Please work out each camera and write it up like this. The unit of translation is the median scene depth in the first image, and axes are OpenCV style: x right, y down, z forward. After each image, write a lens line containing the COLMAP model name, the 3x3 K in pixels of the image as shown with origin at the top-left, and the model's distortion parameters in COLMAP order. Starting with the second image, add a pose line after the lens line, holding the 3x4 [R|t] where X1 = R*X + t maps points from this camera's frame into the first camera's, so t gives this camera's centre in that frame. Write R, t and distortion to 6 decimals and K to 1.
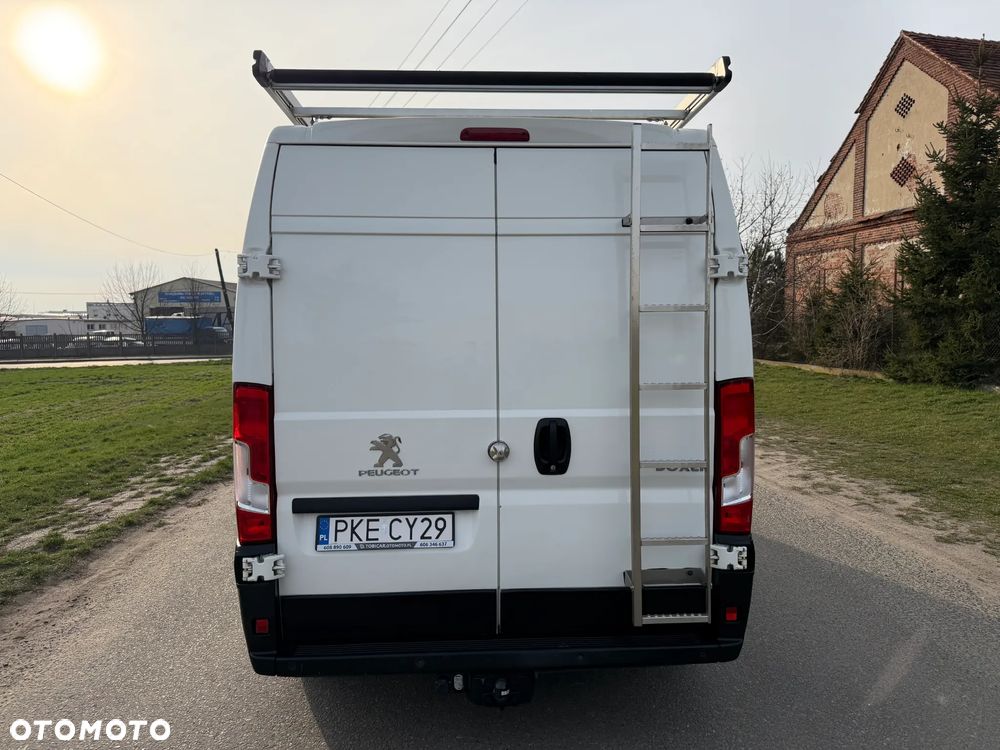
lens RADIAL K [[716.3, 0, 498.5], [0, 716.3, 360.9], [0, 0, 1]] dist [0.030831, -0.041251]
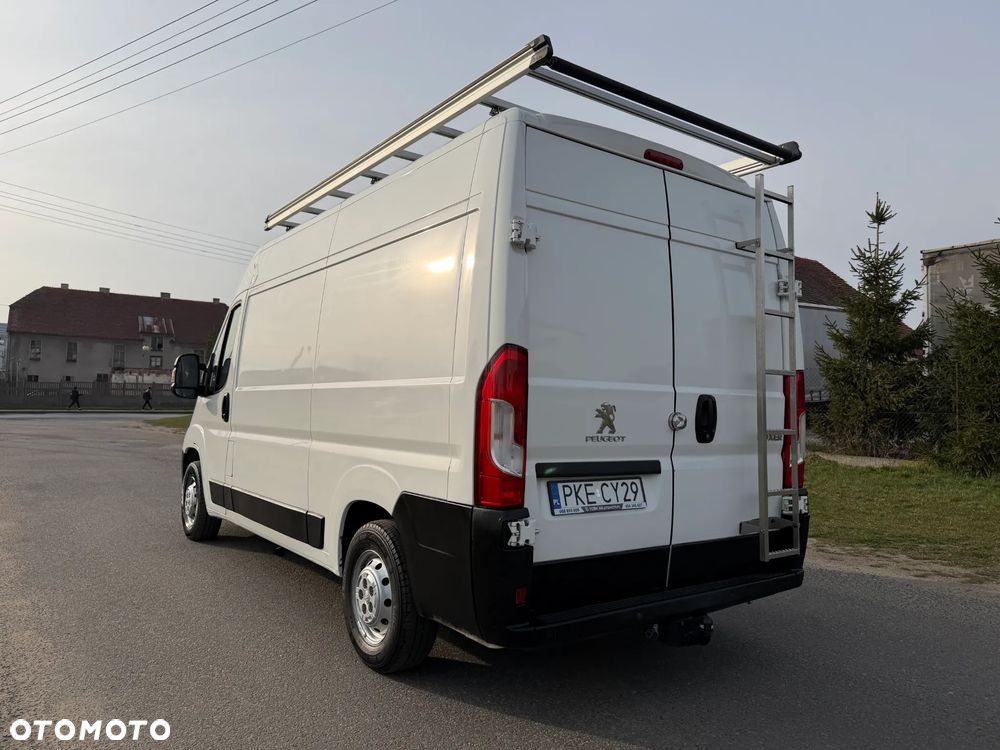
lens RADIAL K [[715.3, 0, 495.7], [0, 715.3, 365.4], [0, 0, 1]] dist [0.034826, -0.044598]
pose [[0.842977, 0.060430, 0.534545, -0.809406], [-0.002363, 0.994077, -0.108654, 0.150680], [-0.537945, 0.090329, 0.838127, 0.159509]]
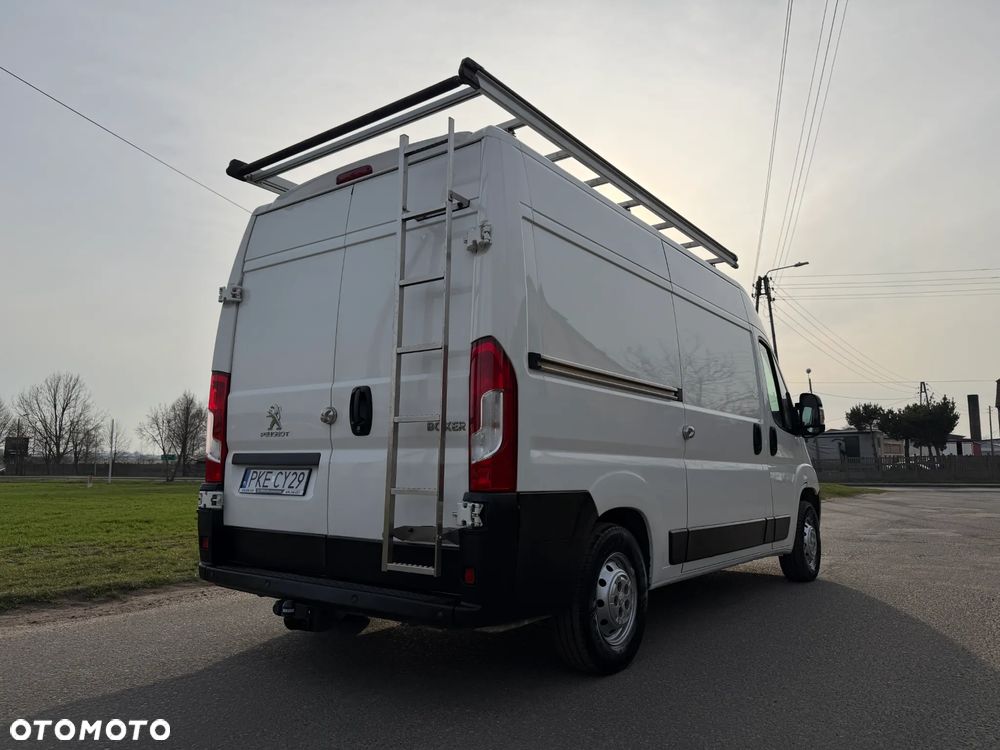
lens RADIAL K [[715.3, 0, 495.7], [0, 715.3, 365.4], [0, 0, 1]] dist [0.034826, -0.044598]
pose [[0.760886, -0.078256, -0.644149, 0.933290], [-0.051044, 0.982406, -0.179645, 0.227956], [0.646874, 0.169569, 0.743505, 0.241423]]
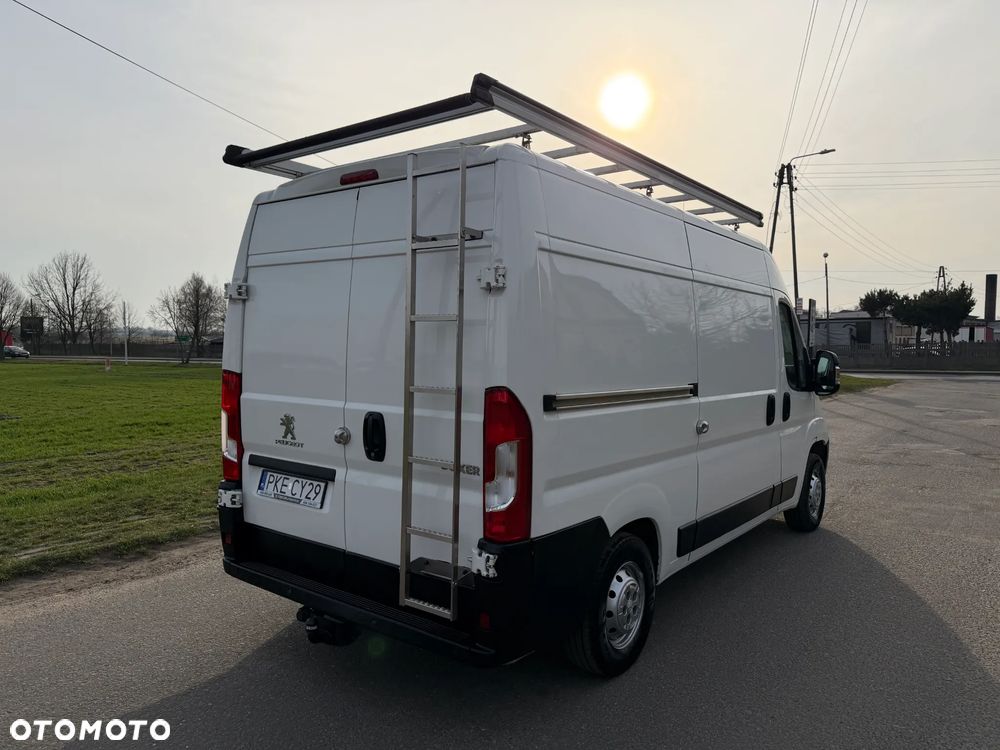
lens RADIAL K [[716.4, 0, 495.3], [0, 716.4, 370.6], [0, 0, 1]] dist [0.034073, -0.045930]
pose [[0.751821, 0.039852, -0.658162, 0.920607], [-0.053192, 0.998584, -0.000296, 0.001769], [0.657219, 0.035232, 0.752876, 0.227785]]
